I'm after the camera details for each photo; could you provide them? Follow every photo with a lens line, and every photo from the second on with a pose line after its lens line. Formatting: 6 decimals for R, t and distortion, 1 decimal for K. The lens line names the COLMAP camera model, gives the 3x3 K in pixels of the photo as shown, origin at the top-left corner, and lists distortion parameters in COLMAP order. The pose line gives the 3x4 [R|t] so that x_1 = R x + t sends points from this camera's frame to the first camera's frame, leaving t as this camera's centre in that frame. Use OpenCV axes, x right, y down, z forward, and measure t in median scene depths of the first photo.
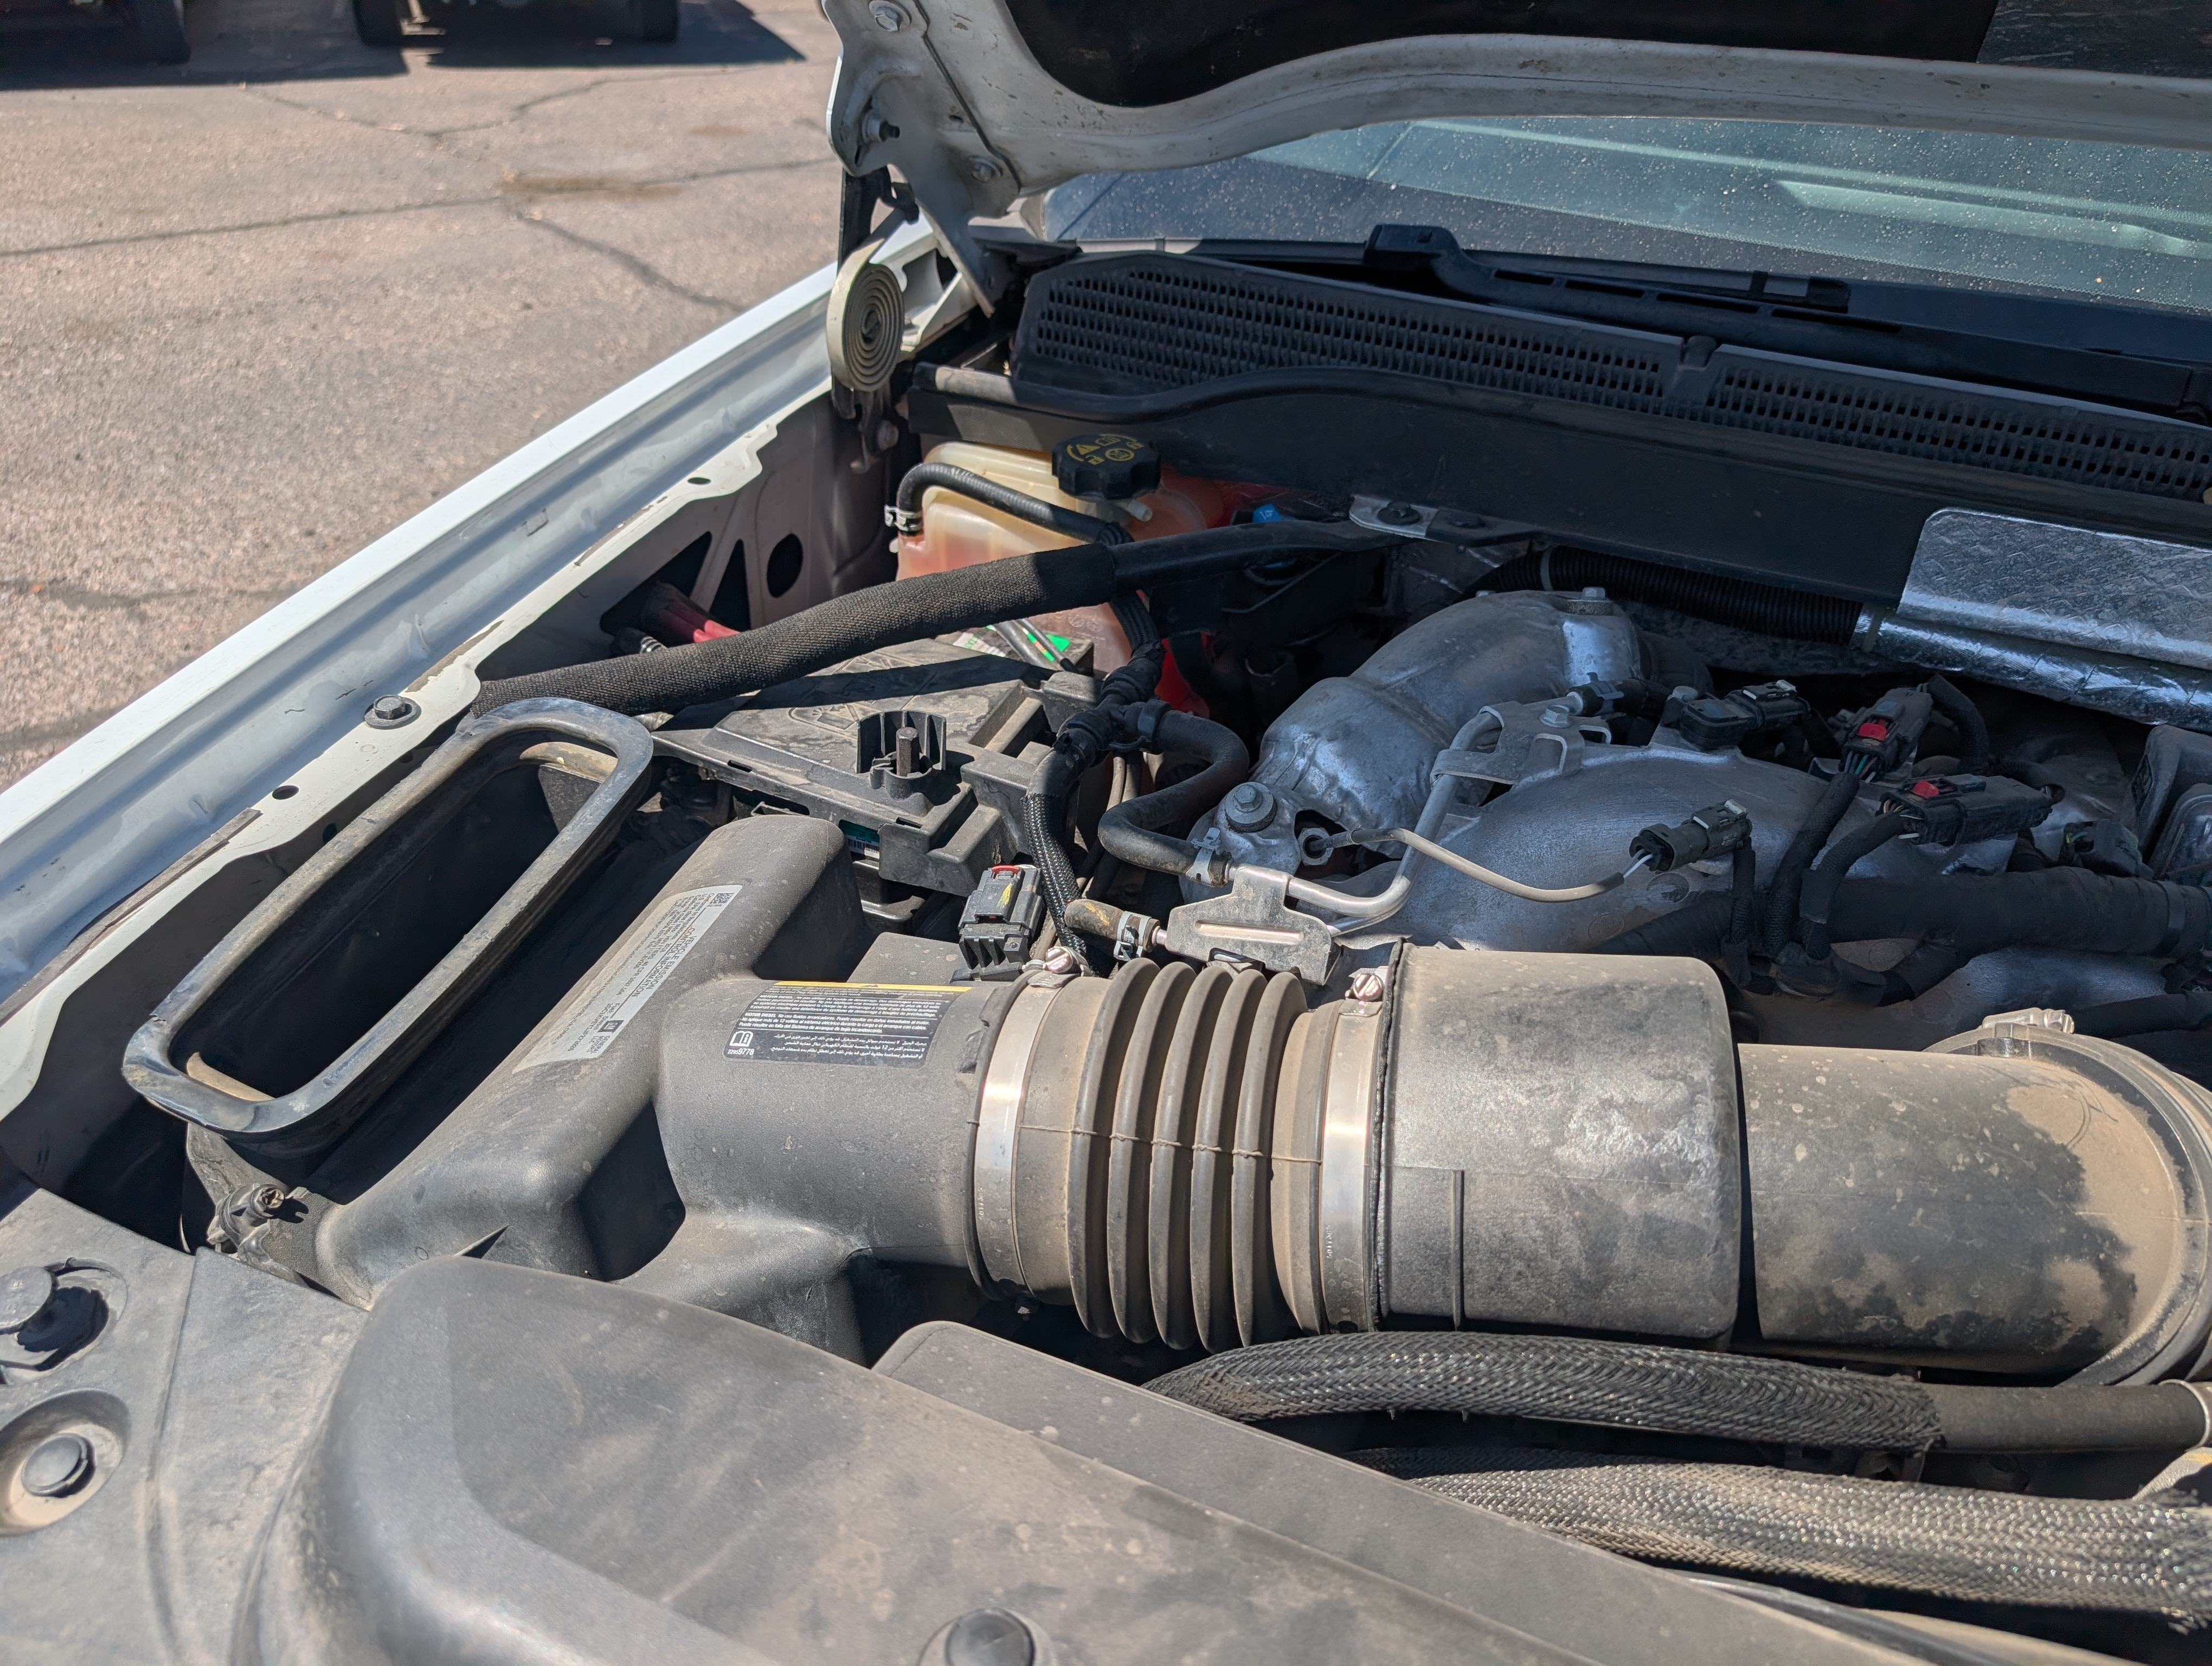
lens RADIAL K [[1594.2, 0, 1116.0], [0, 1594.2, 839.7], [0, 0, 1]] dist [0.031587, -0.037865]
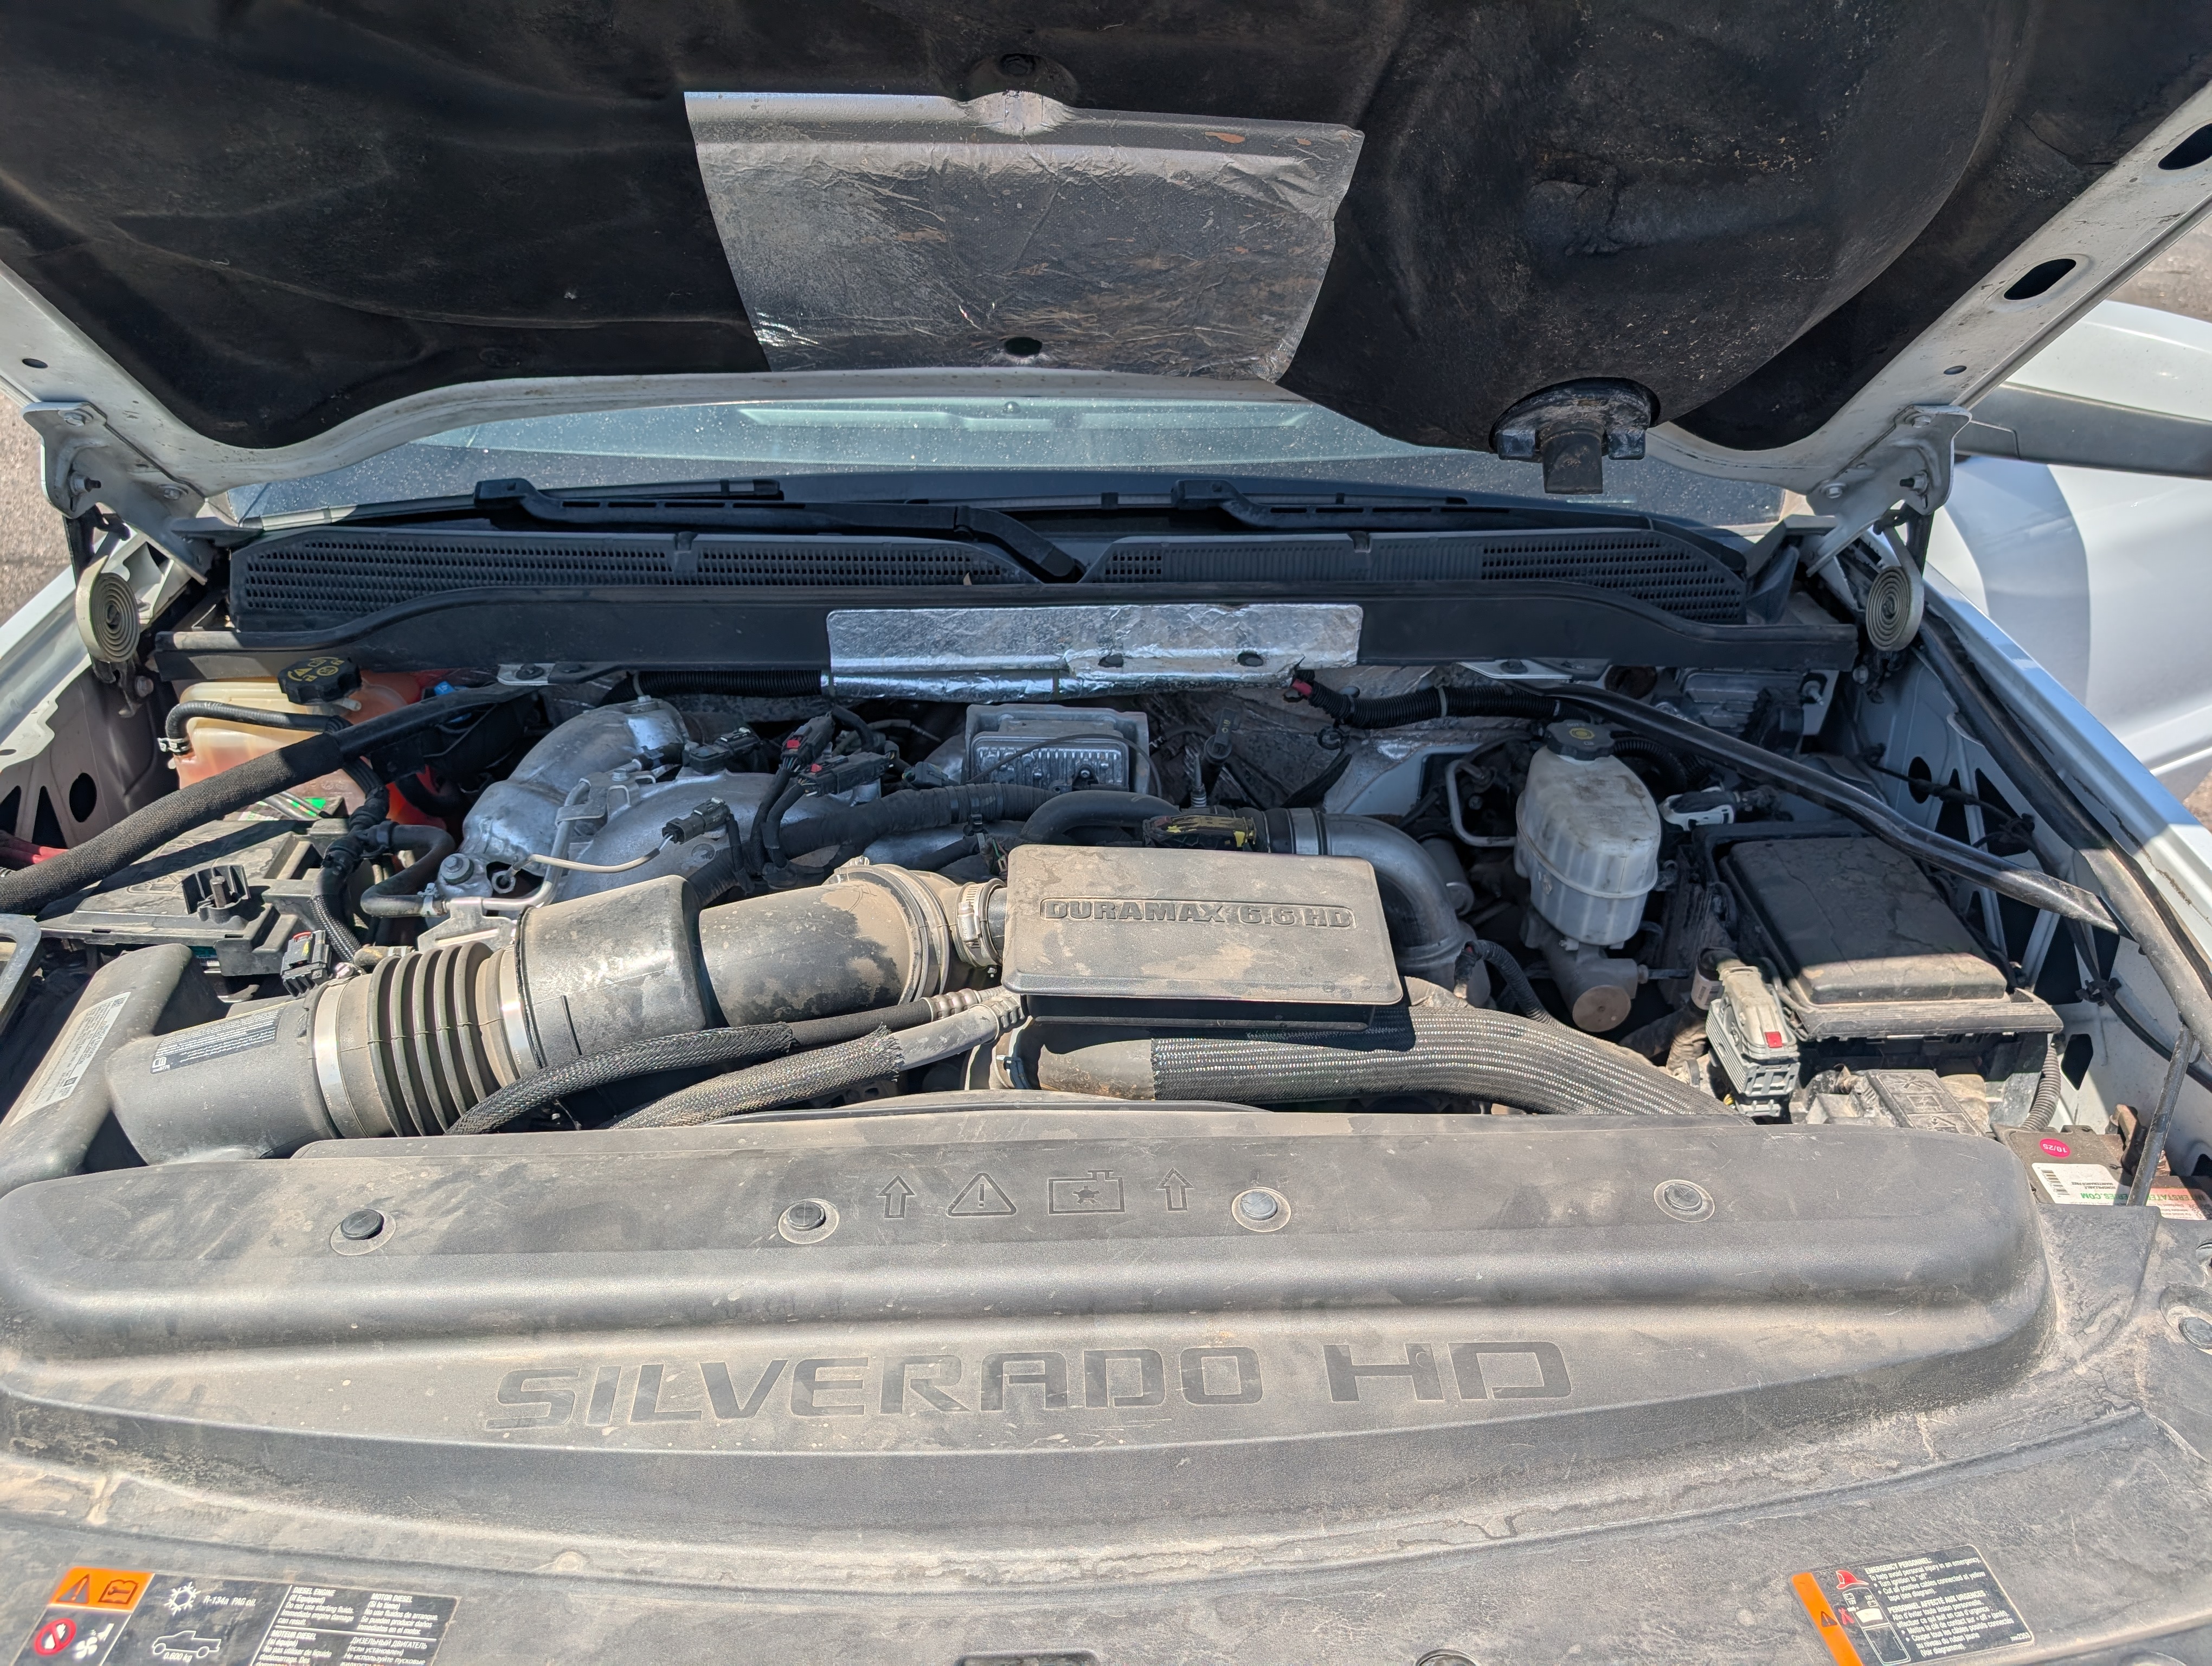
lens RADIAL K [[1594.2, 0, 1099.0], [0, 1594.2, 851.0], [0, 0, 1]] dist [0.031587, -0.037865]
pose [[0.899600, -0.246642, 0.360399, 0.078422], [0.262854, 0.964827, 0.004172, 0.114546], [-0.348752, 0.090979, 0.932789, -0.697828]]
